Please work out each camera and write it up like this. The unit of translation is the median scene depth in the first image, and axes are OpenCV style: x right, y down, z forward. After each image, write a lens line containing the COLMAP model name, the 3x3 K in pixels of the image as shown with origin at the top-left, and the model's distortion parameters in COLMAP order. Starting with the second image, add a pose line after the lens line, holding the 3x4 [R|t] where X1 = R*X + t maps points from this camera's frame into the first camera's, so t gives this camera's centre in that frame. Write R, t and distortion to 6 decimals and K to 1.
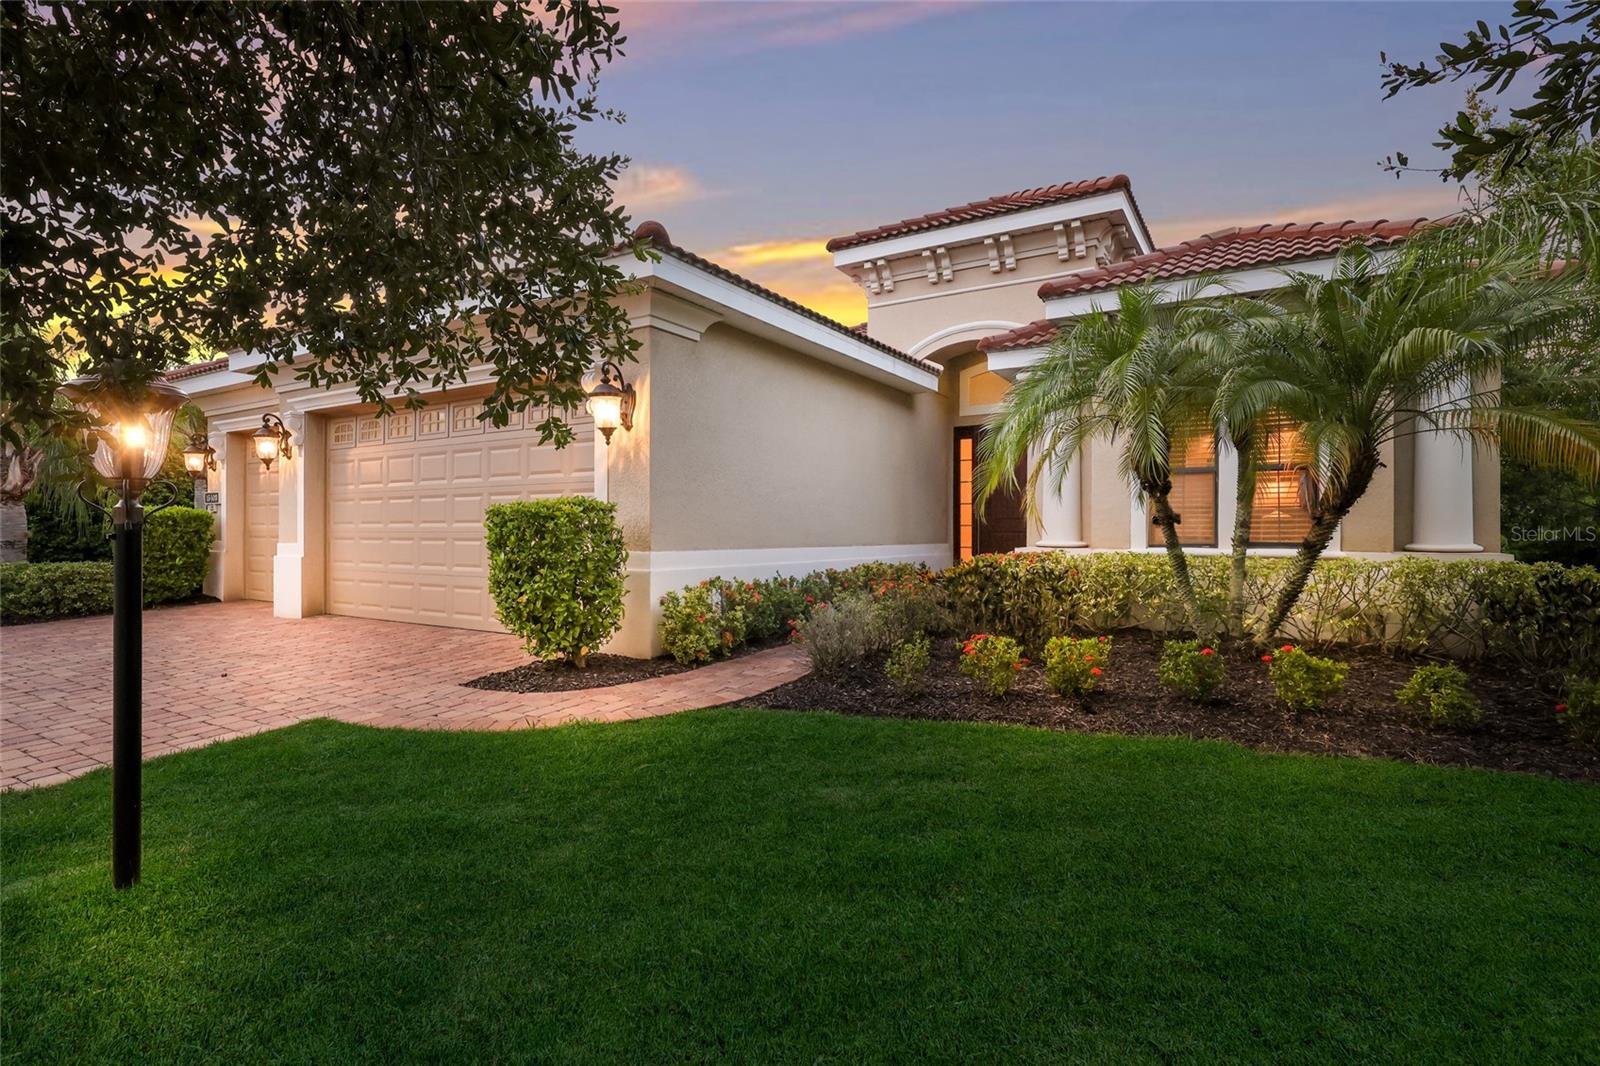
lens RADIAL K [[739.3, 0, 799.5], [0, 739.3, 527.7], [0, 0, 1]] dist [-0.001486, 0.000068]
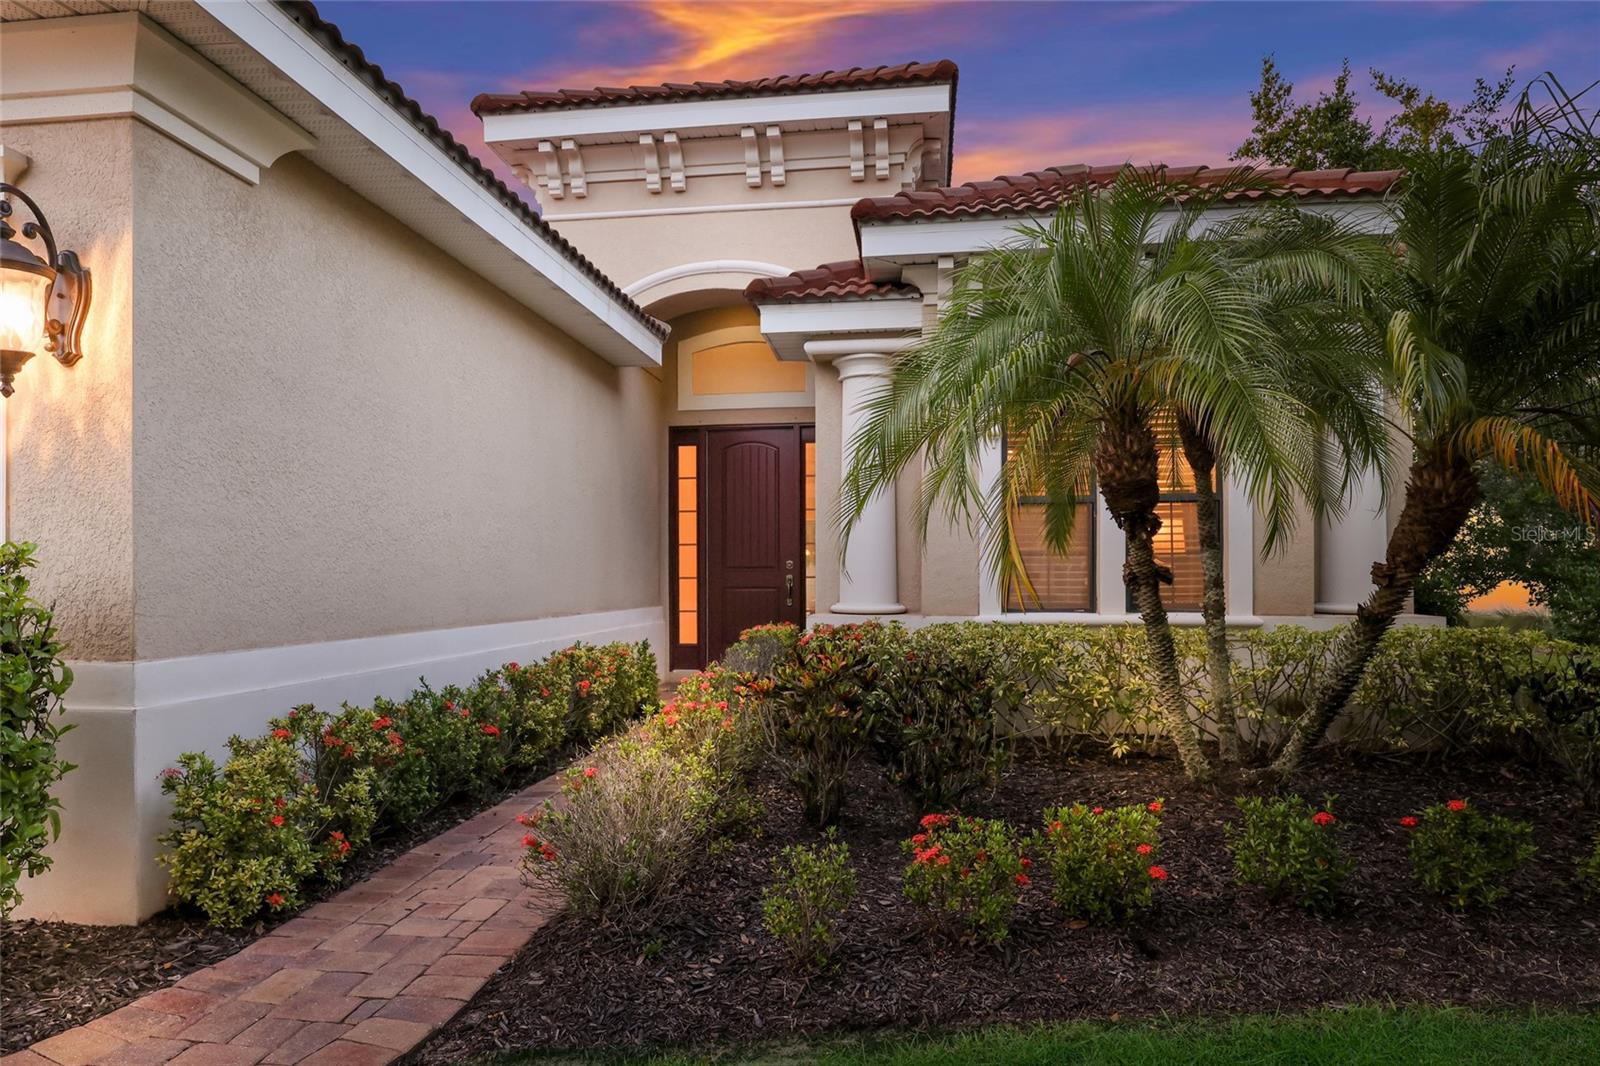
lens RADIAL K [[988.7, 0, 796.6], [0, 988.7, 568.0], [0, 0, 1]] dist [-0.000977, -0.001003]
pose [[0.914843, -0.003982, 0.403791, -0.079486], [0.006565, 0.999966, -0.005015, -0.013490], [-0.403757, 0.007238, 0.914838, 0.319325]]
